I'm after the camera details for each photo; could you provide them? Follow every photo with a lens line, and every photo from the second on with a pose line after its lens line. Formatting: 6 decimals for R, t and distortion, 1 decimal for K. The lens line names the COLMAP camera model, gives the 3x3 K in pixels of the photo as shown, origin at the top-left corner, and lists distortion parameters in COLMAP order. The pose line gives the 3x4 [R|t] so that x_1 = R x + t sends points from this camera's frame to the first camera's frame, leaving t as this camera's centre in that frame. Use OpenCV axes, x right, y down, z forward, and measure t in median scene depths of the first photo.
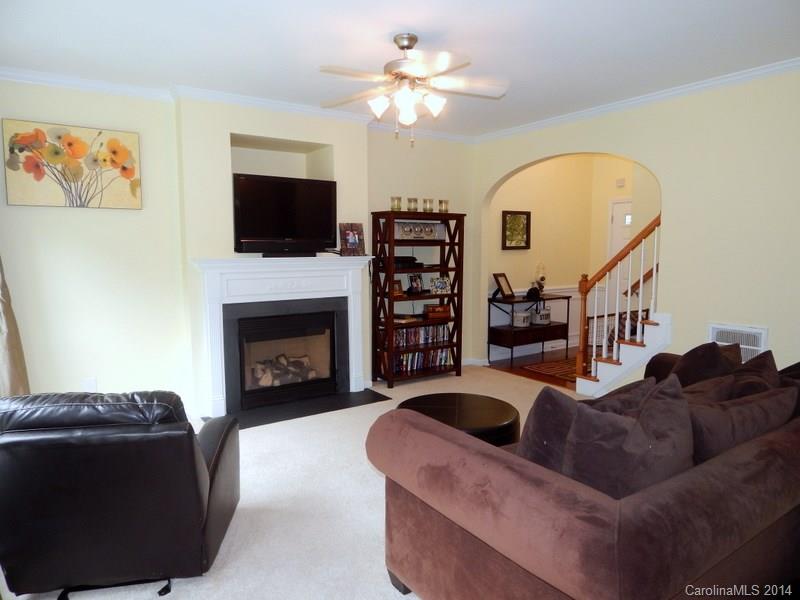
lens RADIAL K [[530.6, 0, 400.0], [0, 530.6, 300.0], [0, 0, 1]] dist [0.006094, -0.024789]
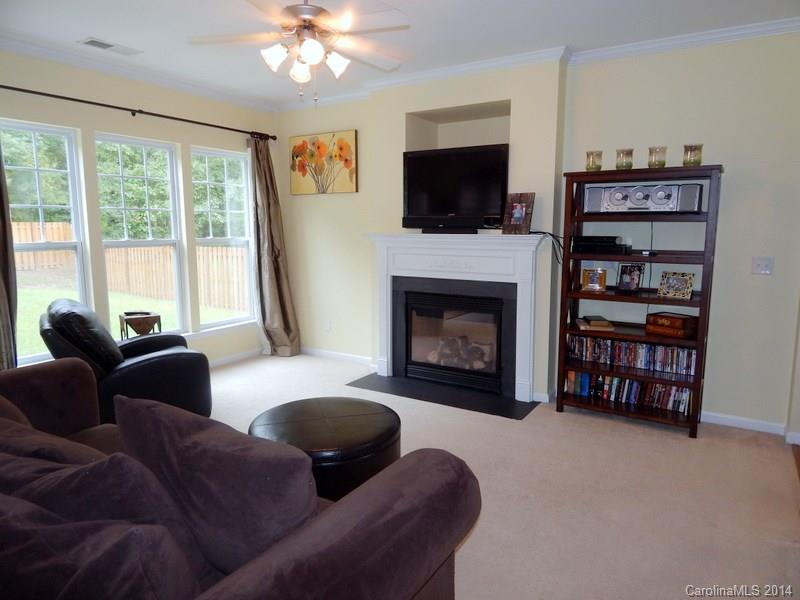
lens RADIAL K [[530.6, 0, 400.0], [0, 530.6, 300.0], [0, 0, 1]] dist [0.006094, -0.024789]
pose [[0.376995, 0.135538, -0.916245, 0.597413], [-0.087421, 0.990026, 0.110482, -0.057008], [0.922080, 0.038448, 0.385084, 0.526334]]
